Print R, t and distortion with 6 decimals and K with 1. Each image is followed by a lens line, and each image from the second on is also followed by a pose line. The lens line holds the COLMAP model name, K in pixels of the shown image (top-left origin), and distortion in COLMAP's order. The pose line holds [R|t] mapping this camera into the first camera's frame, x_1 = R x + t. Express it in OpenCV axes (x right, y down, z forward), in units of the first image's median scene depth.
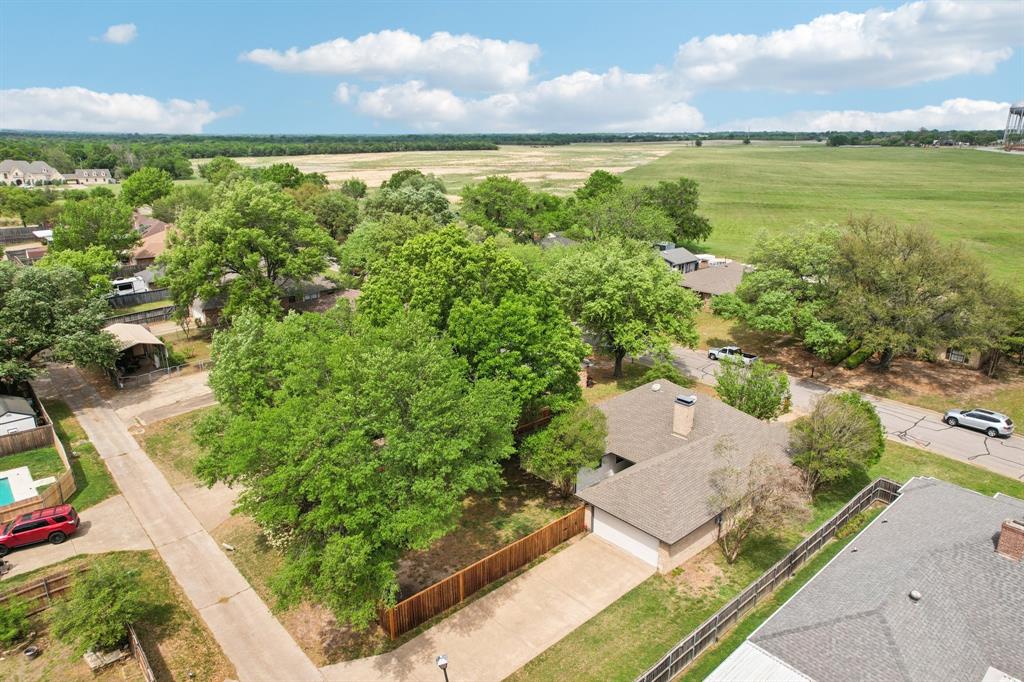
lens RADIAL K [[649.3, 0, 461.3], [0, 649.3, 339.7], [0, 0, 1]] dist [-0.098359, 0.069446]
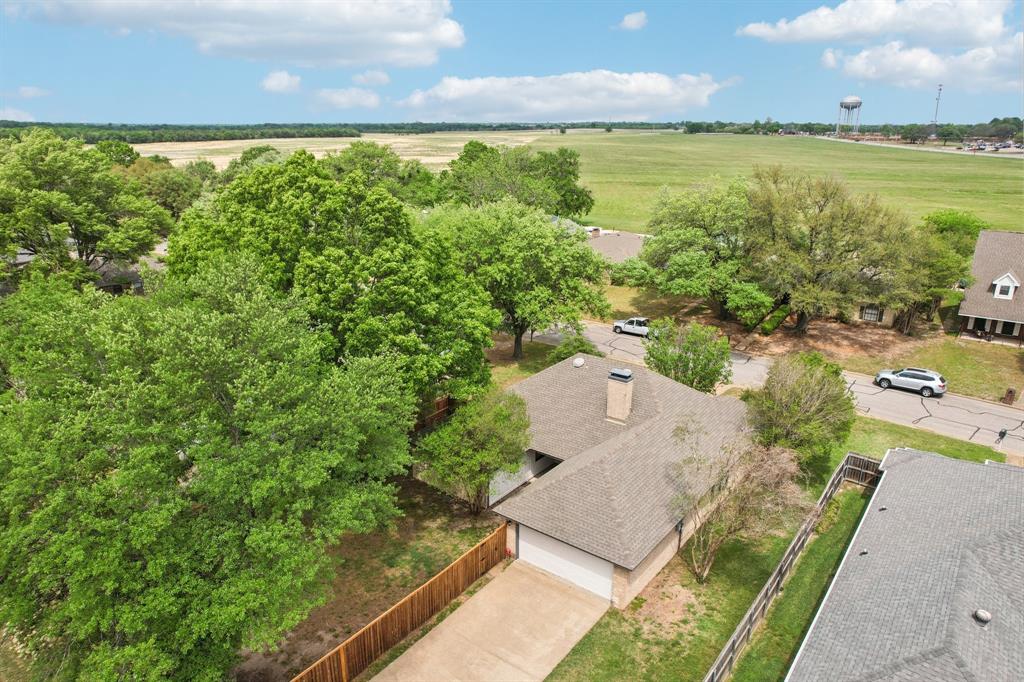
lens RADIAL K [[649.3, 0, 461.3], [0, 649.3, 339.7], [0, 0, 1]] dist [-0.098359, 0.069446]
pose [[0.979355, -0.048959, 0.196127, 0.006099], [0.048466, 0.998798, 0.007317, 0.035832], [-0.196250, 0.002339, 0.980551, 0.264405]]
